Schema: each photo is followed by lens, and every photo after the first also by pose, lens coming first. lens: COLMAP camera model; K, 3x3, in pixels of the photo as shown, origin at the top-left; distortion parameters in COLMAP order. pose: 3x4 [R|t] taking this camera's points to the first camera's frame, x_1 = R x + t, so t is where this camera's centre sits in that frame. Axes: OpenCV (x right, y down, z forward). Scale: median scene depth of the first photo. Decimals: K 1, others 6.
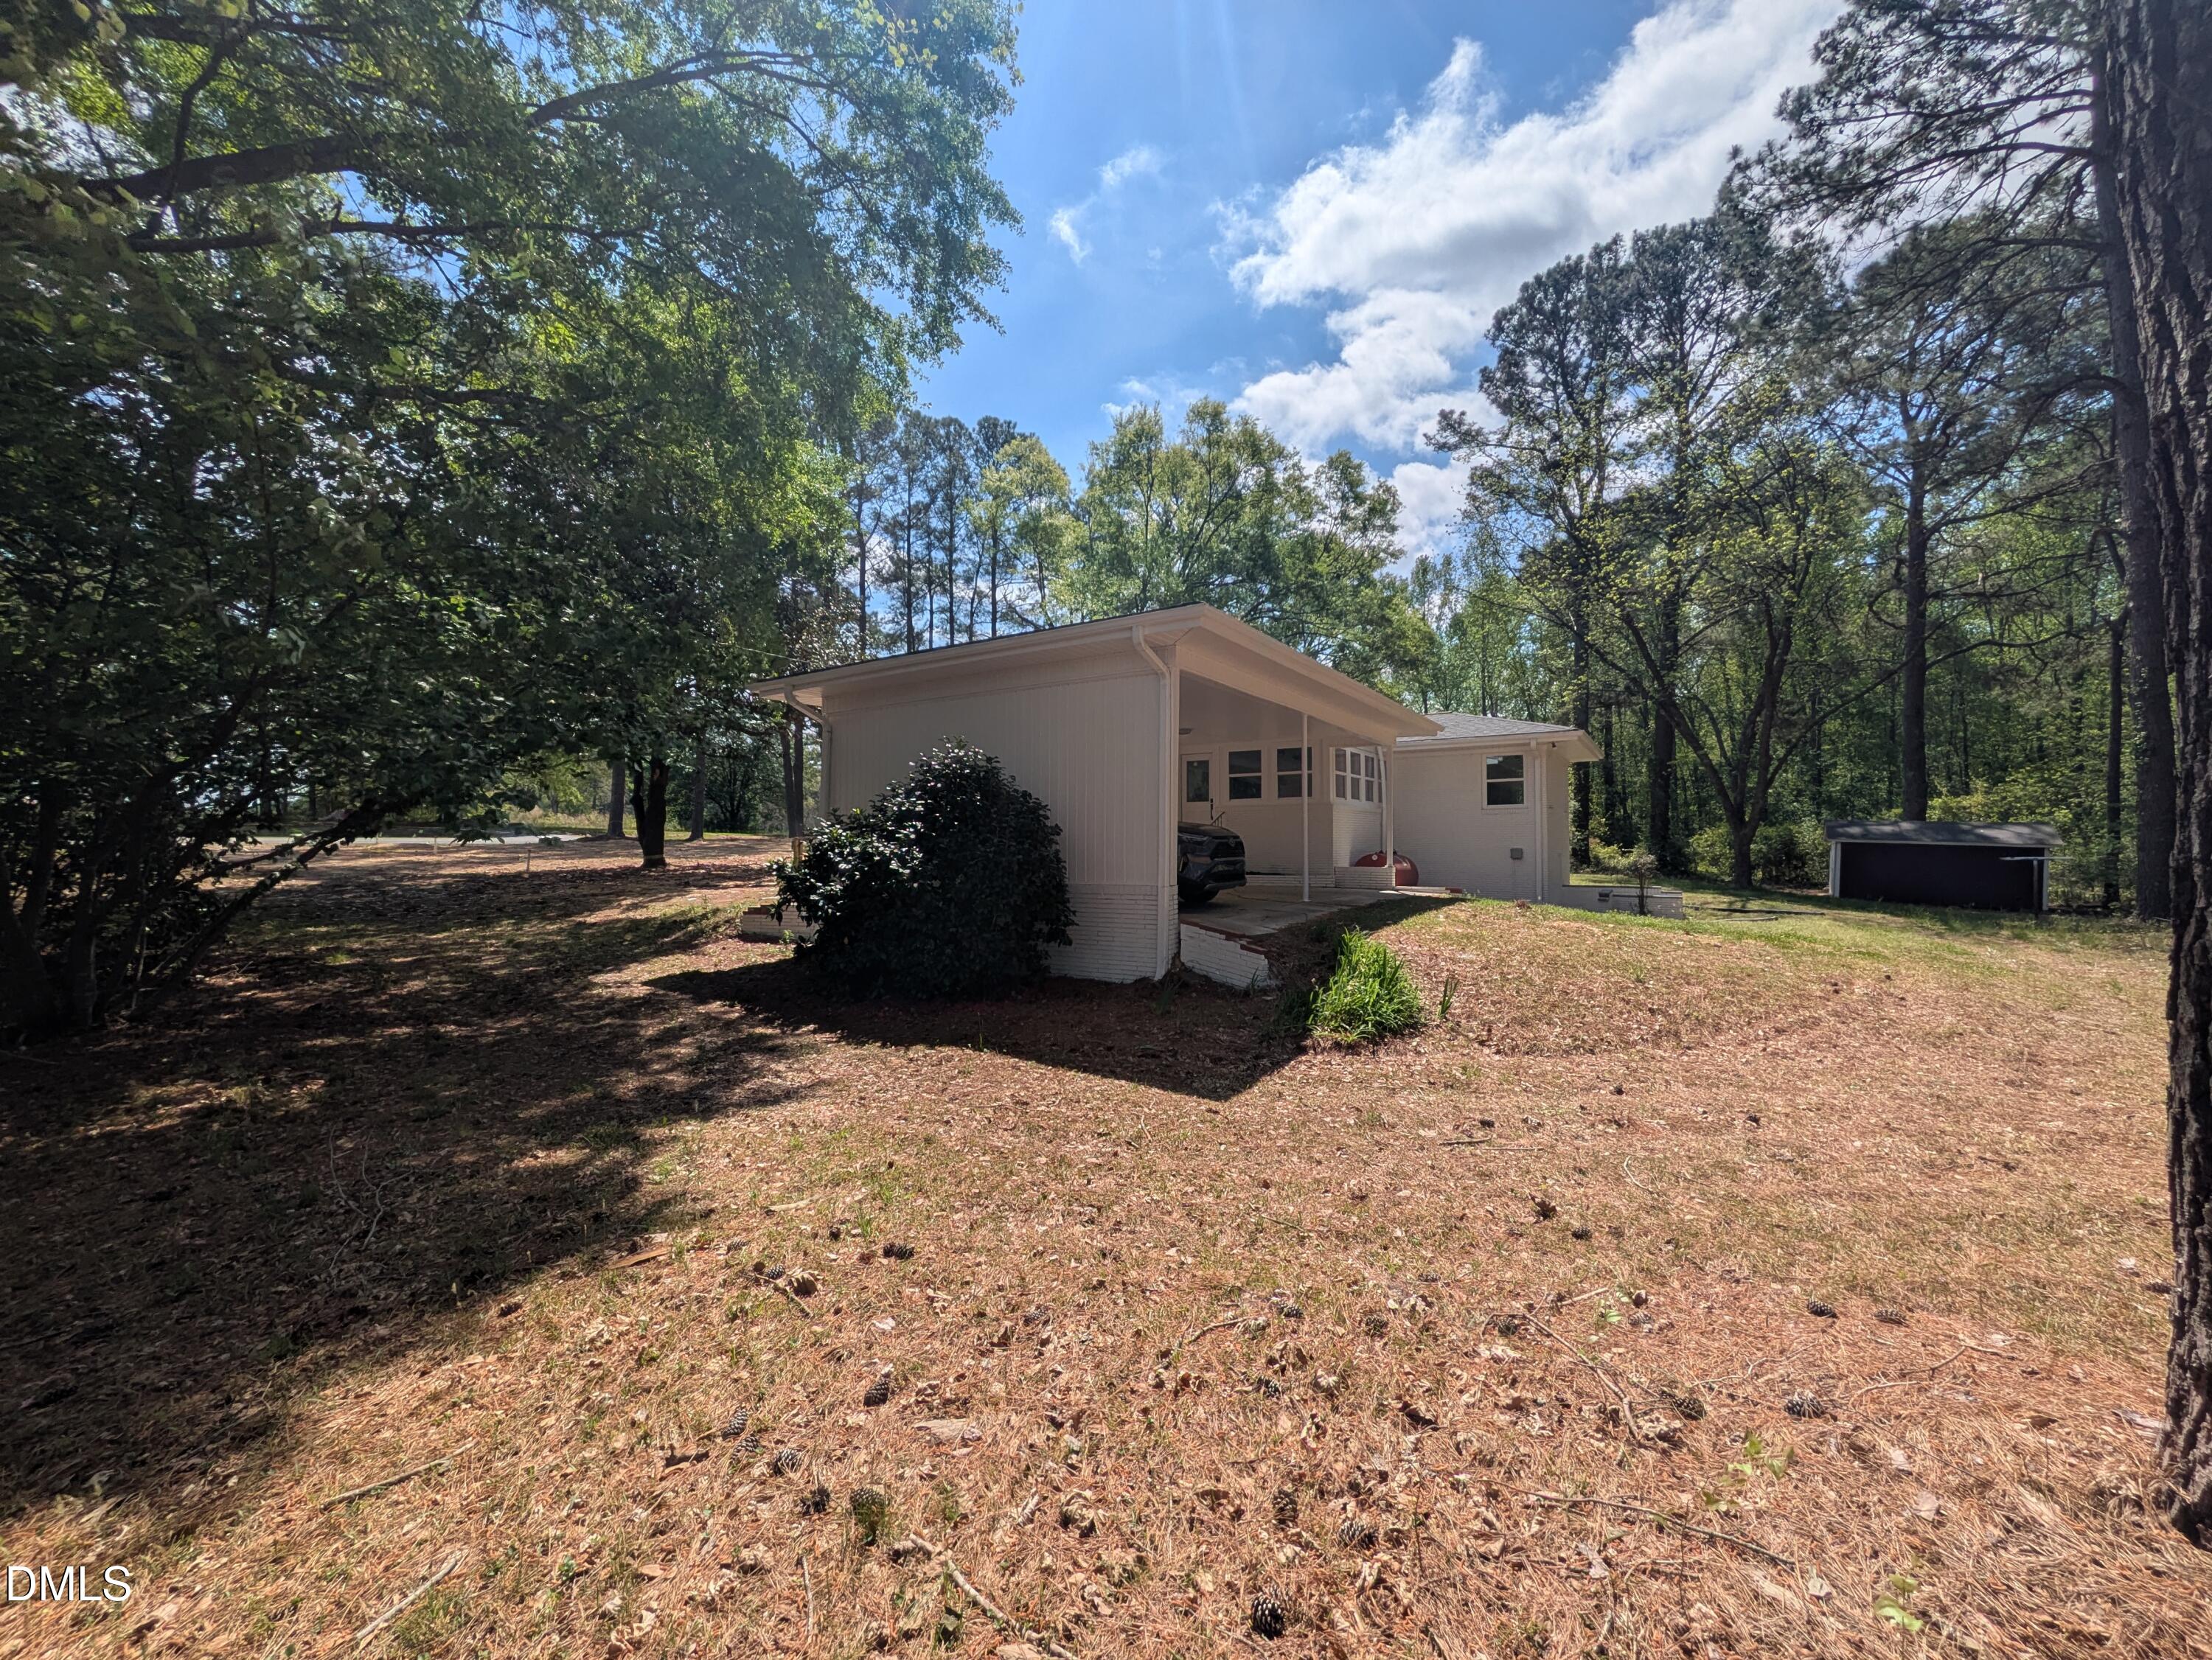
lens RADIAL K [[888.2, 0, 1106.0], [0, 888.2, 830.0], [0, 0, 1]] dist [-0.000141, -0.000085]
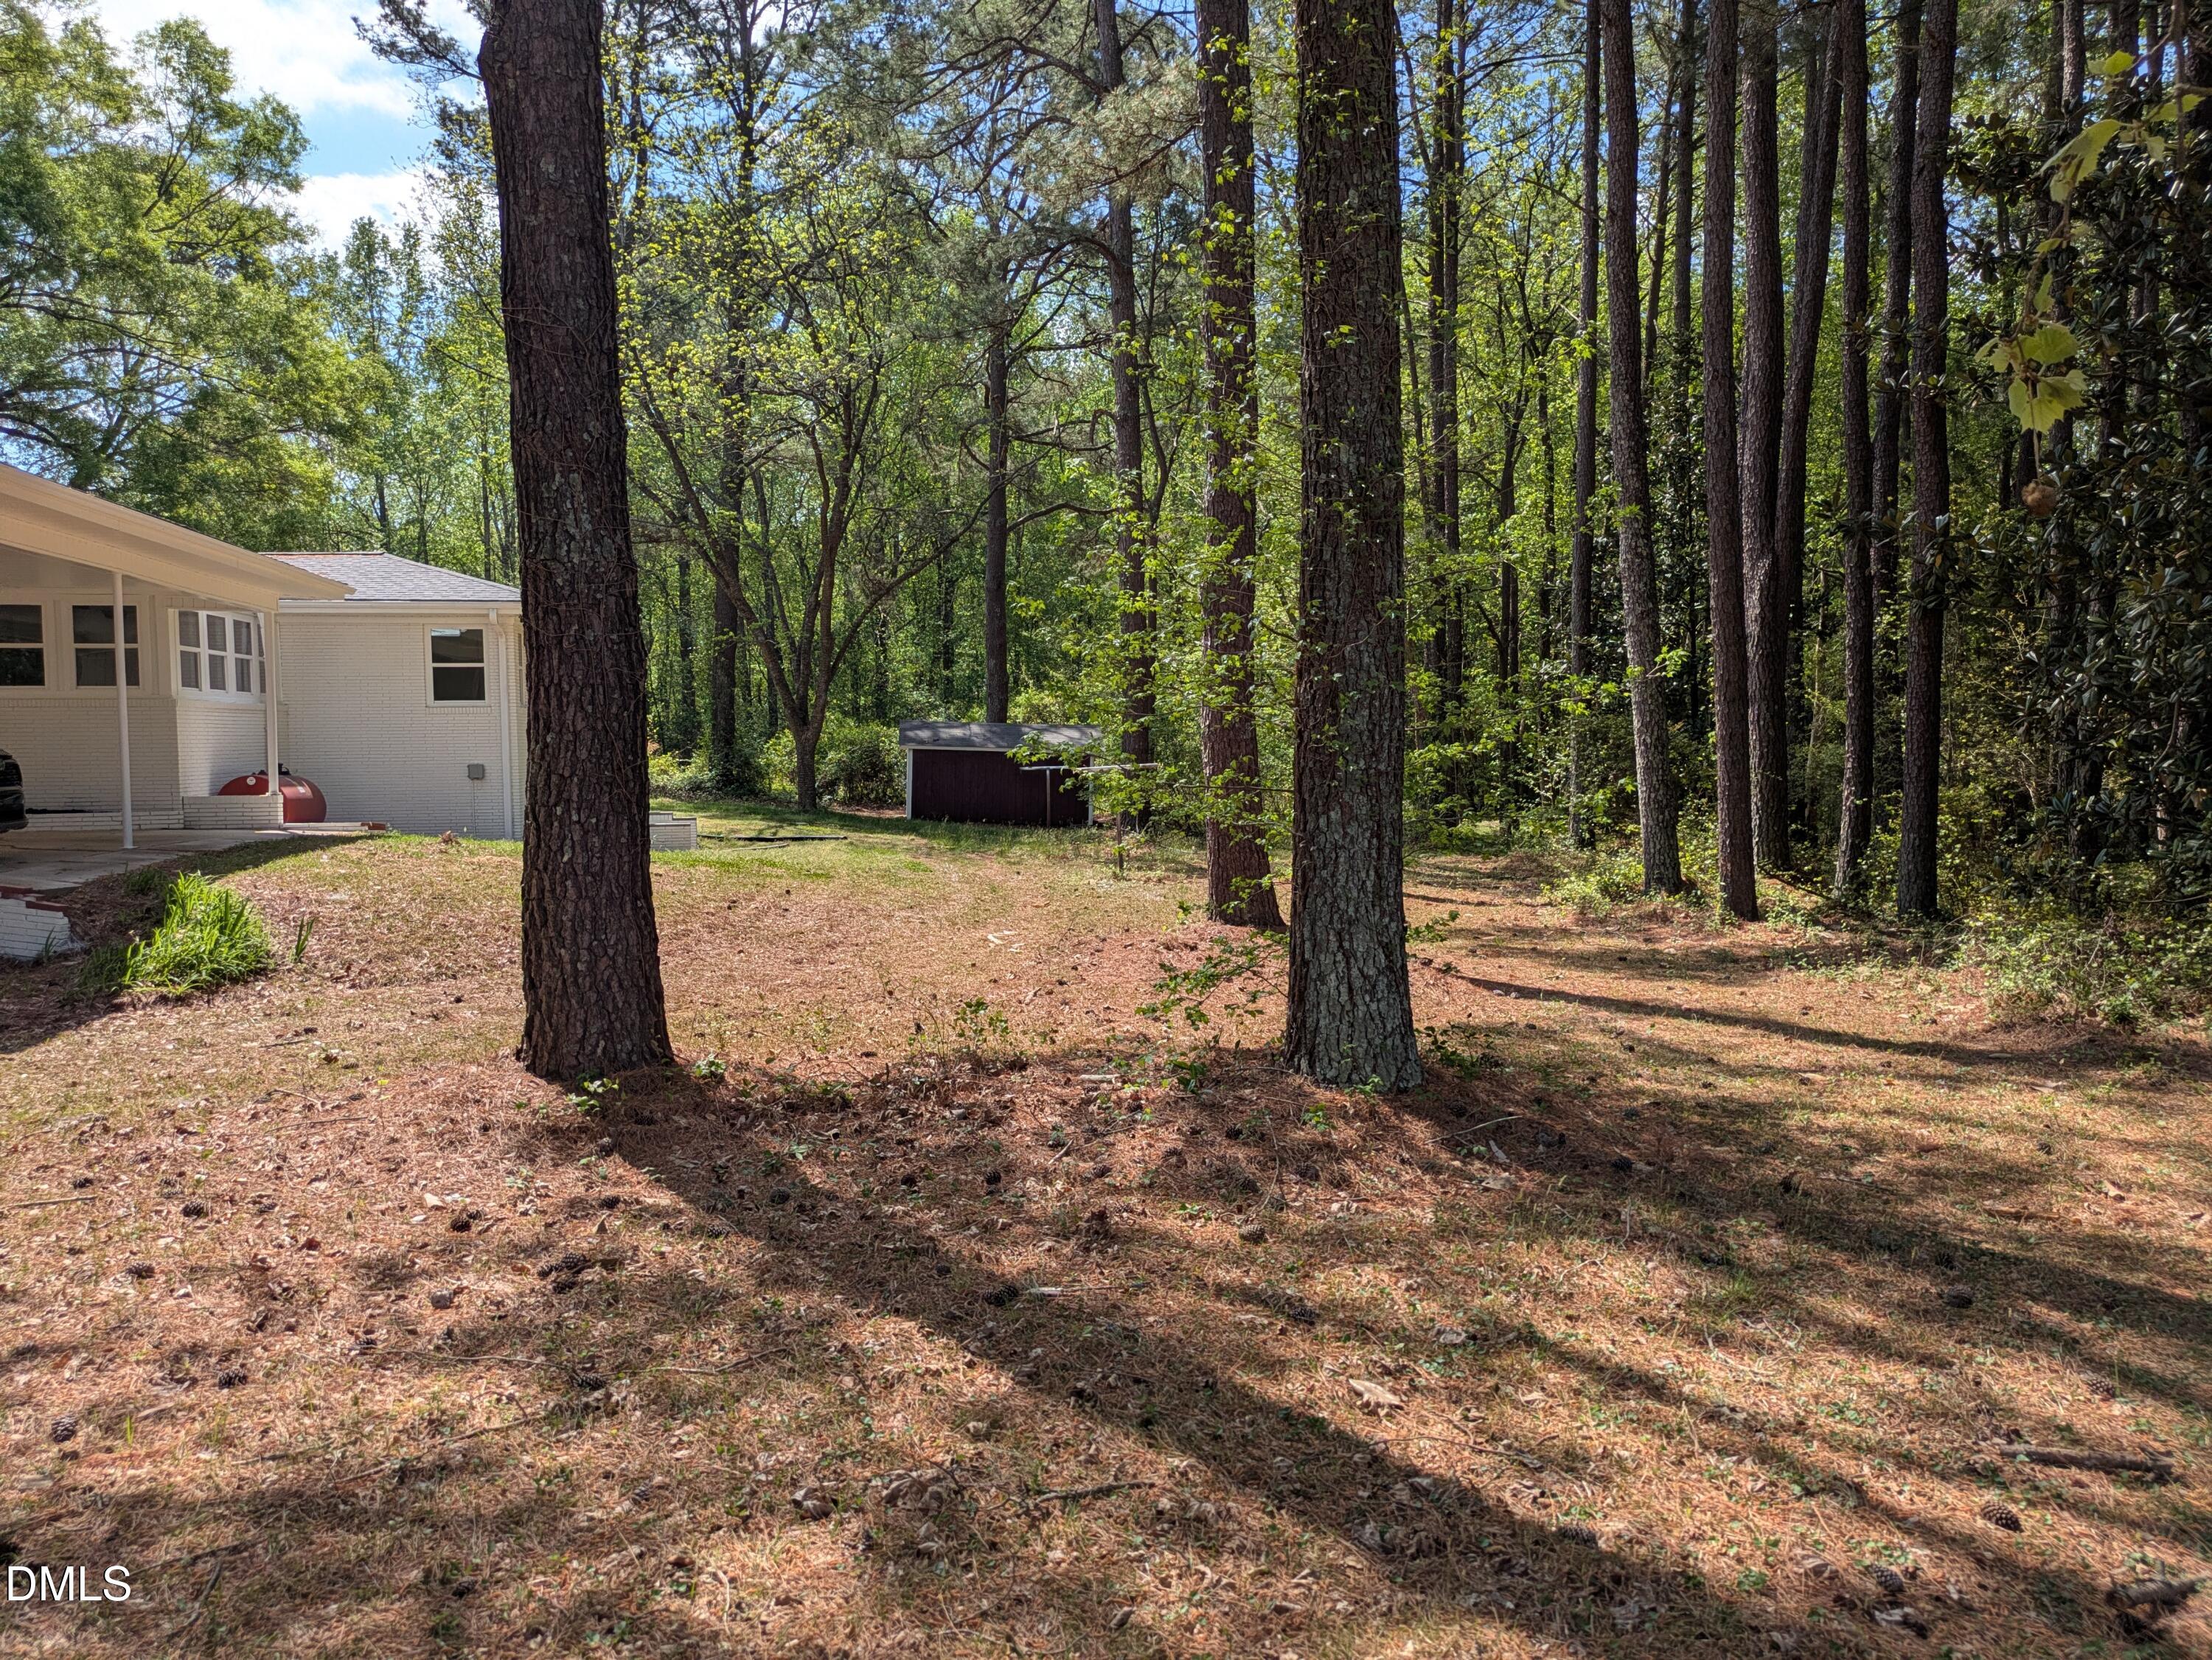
lens RADIAL K [[1713.1, 0, 1106.0], [0, 1713.1, 830.0], [0, 0, 1]] dist [0.134099, -0.147765]
pose [[0.752598, -0.038933, 0.657329, -0.070284], [-0.003686, 0.997986, 0.063330, -0.016104], [-0.658470, -0.050085, 0.750938, -0.365252]]
